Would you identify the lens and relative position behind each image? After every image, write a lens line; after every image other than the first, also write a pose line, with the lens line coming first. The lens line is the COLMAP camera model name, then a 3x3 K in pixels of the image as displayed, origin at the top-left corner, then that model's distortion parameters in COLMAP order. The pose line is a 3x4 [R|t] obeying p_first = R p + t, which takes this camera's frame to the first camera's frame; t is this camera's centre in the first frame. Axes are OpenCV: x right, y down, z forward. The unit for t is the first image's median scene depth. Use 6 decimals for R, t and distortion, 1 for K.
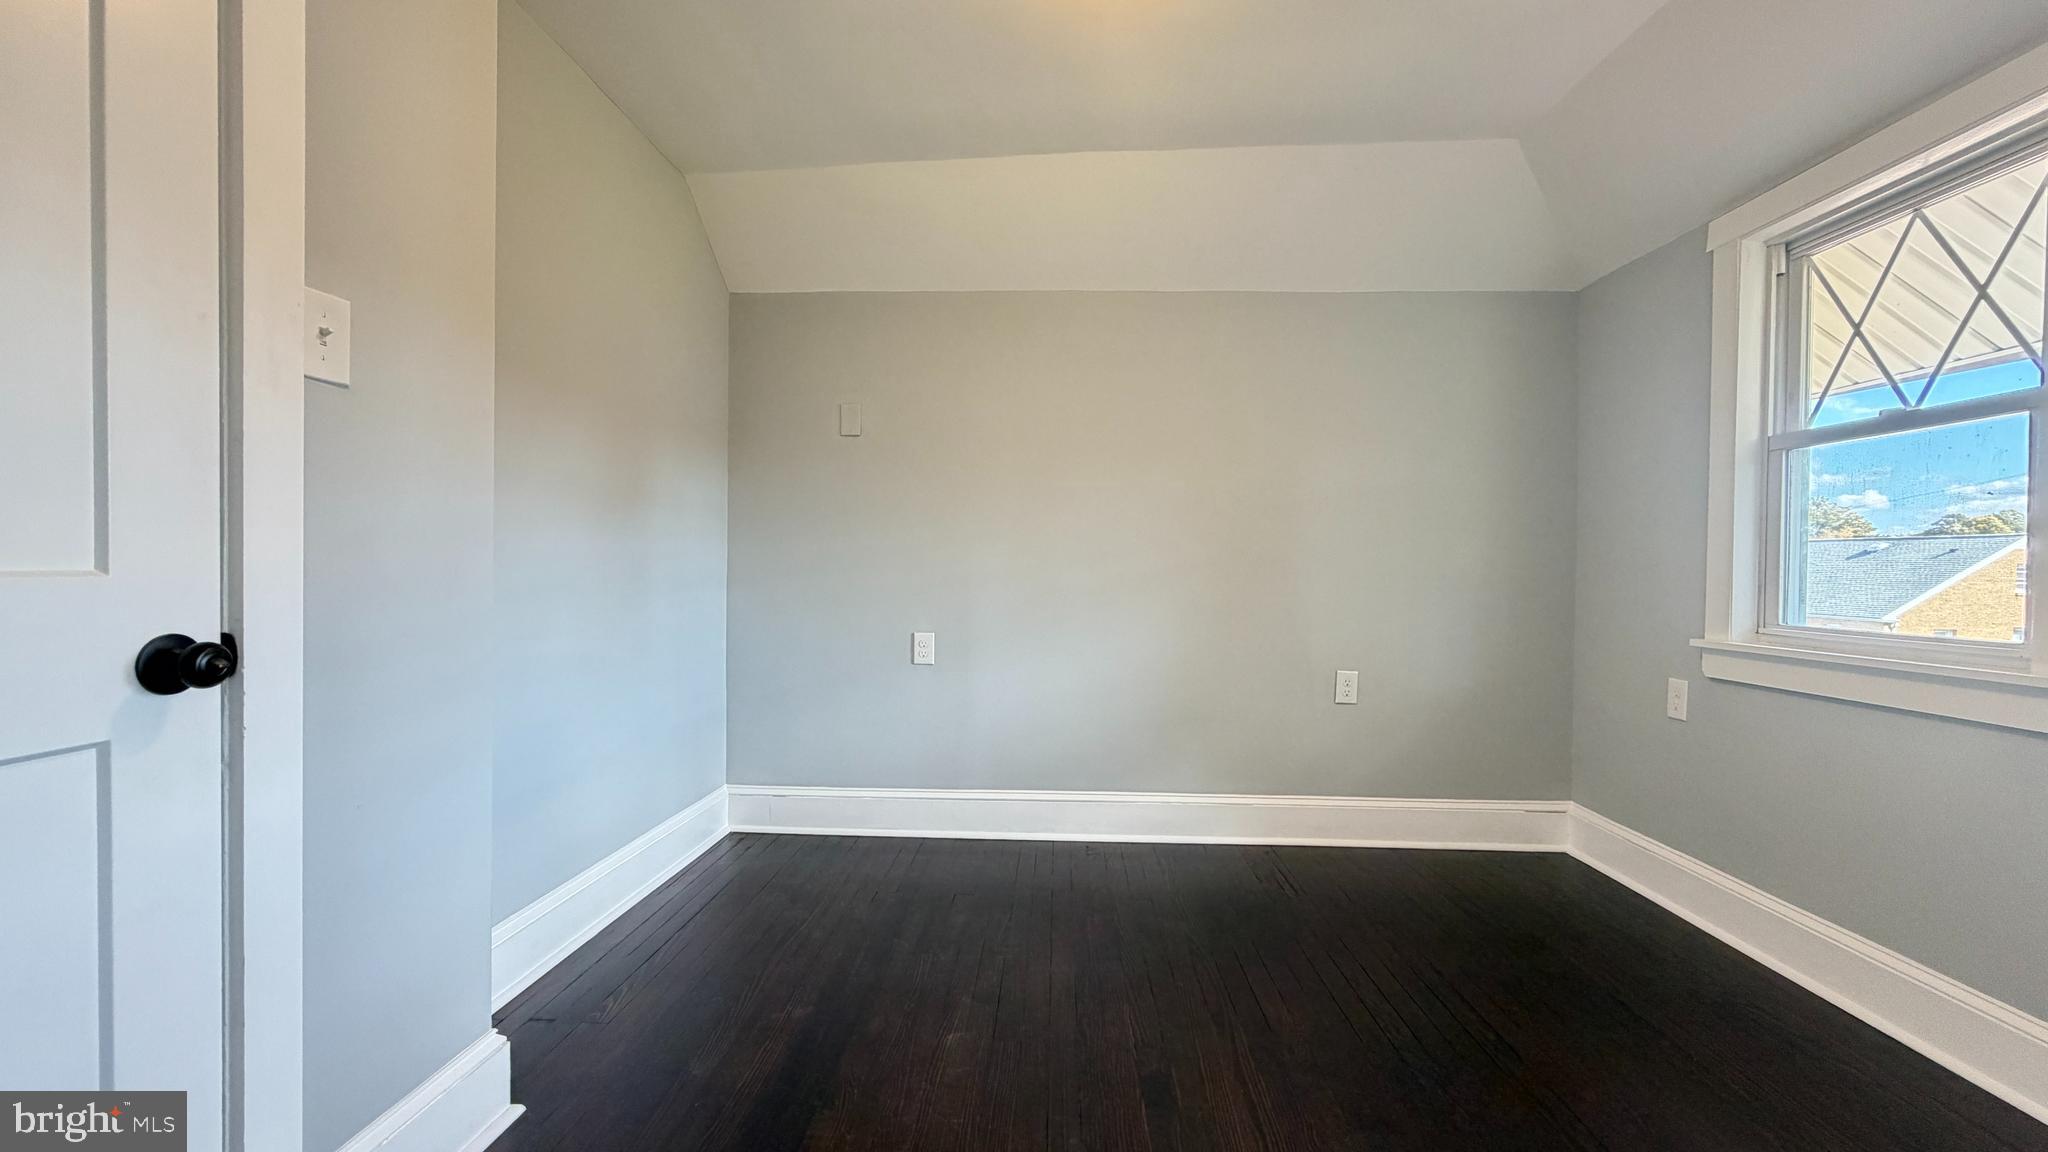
lens RADIAL K [[816.1, 0, 1017.9], [0, 816.1, 577.7], [0, 0, 1]] dist [0.002117, -0.000347]
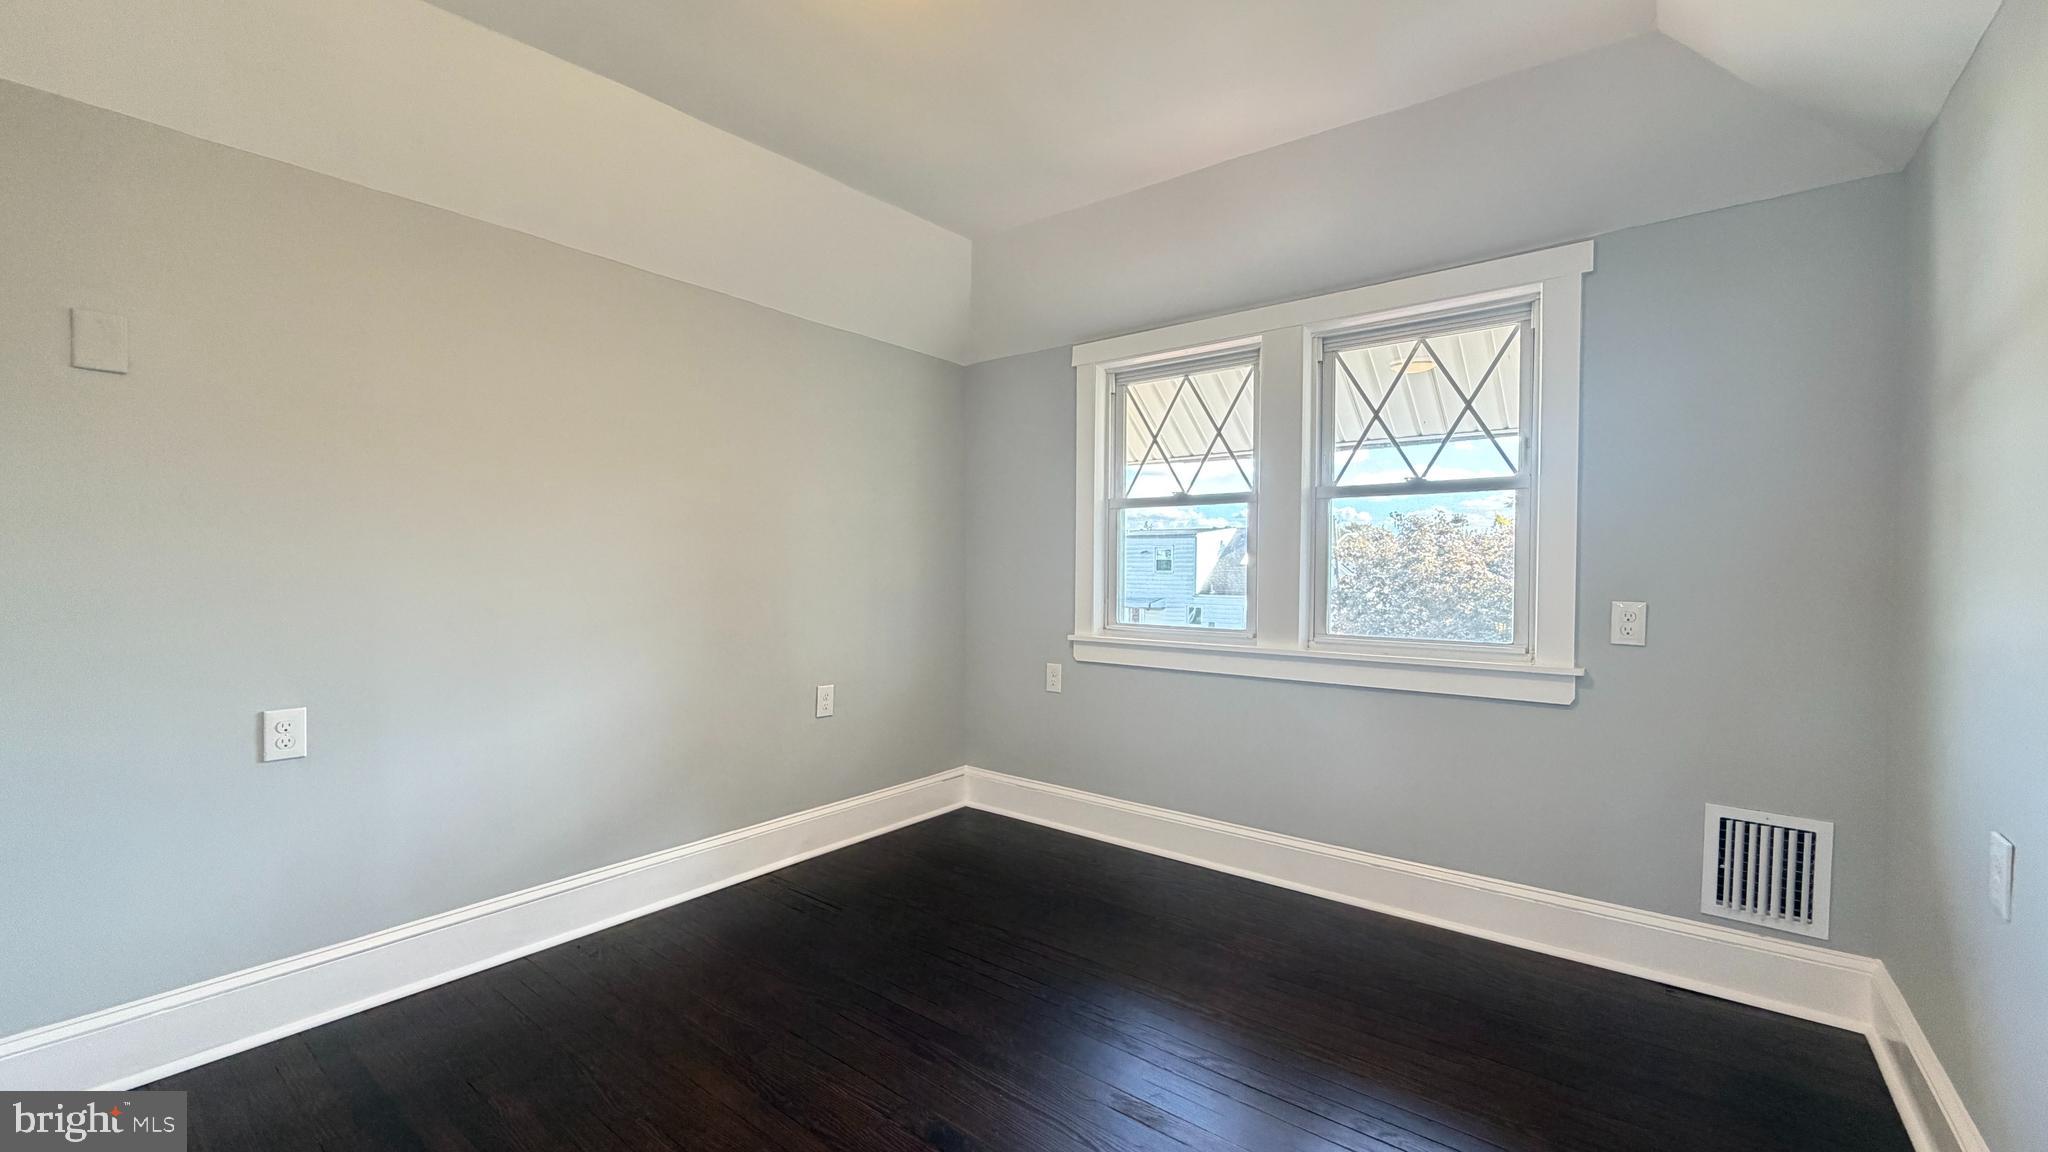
lens RADIAL K [[816.1, 0, 1017.9], [0, 816.1, 577.7], [0, 0, 1]] dist [0.002117, -0.000347]
pose [[0.585547, -0.018179, 0.810435, -0.387415], [0.010086, 0.999835, 0.015140, -0.048677], [-0.810576, -0.000691, 0.585633, 0.236840]]
